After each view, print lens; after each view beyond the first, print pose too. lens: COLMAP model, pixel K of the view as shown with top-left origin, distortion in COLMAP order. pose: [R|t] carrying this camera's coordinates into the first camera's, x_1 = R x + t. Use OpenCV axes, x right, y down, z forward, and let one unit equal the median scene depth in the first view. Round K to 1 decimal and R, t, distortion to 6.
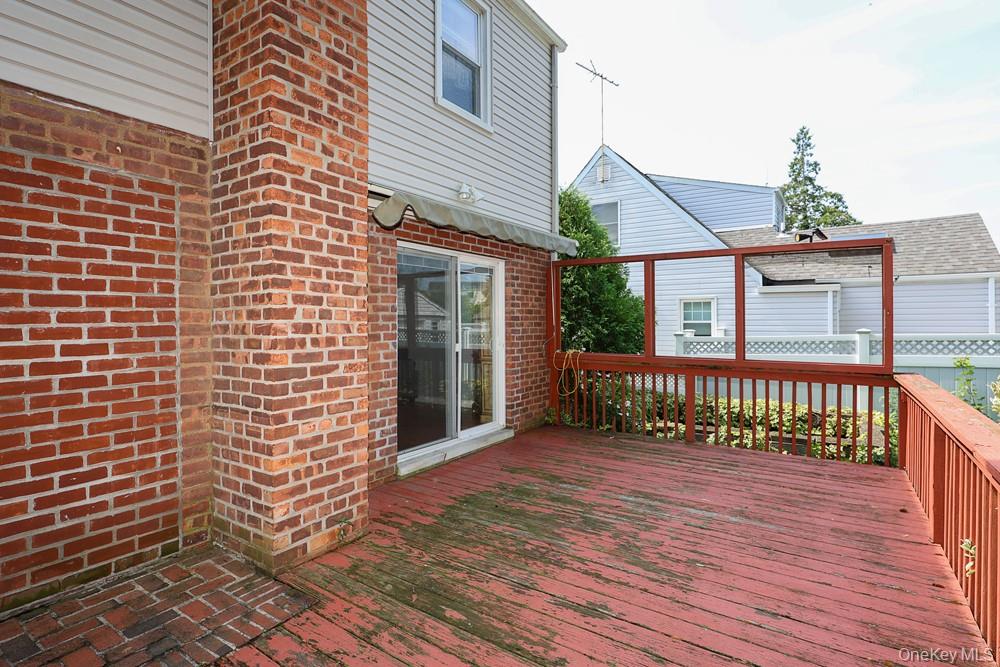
lens RADIAL K [[487.9, 0, 523.0], [0, 487.9, 325.5], [0, 0, 1]] dist [0.003147, -0.000830]
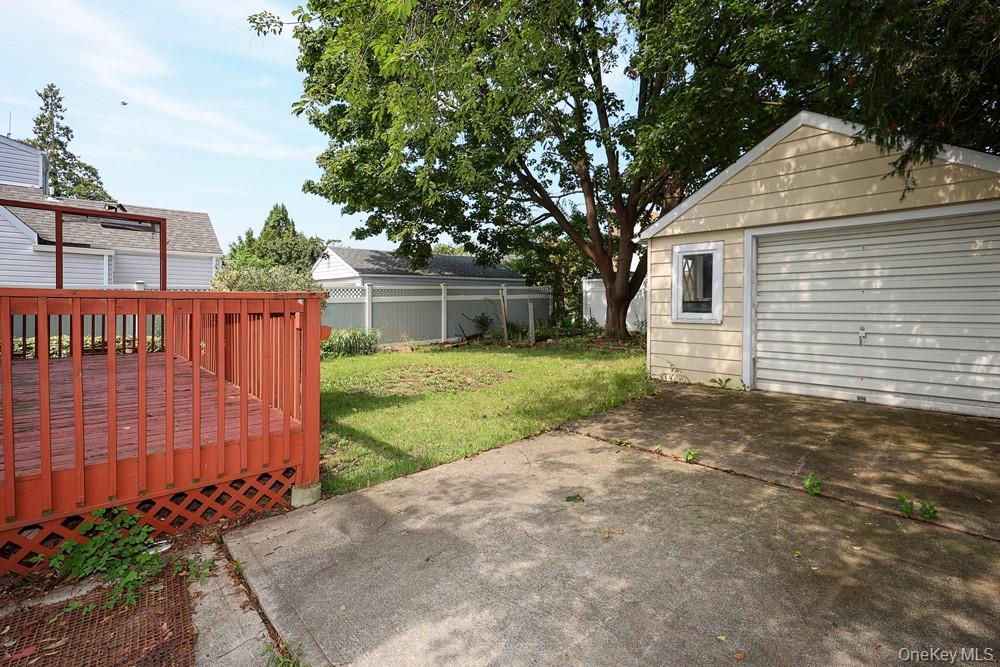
lens RADIAL K [[487.9, 0, 480.0], [0, 487.9, 316.4], [0, 0, 1]] dist [0.003147, -0.000830]
pose [[0.312325, -0.010737, 0.949915, -0.253932], [-0.007164, 0.999881, 0.013657, 0.063204], [-0.949948, -0.011070, 0.312211, -0.279867]]
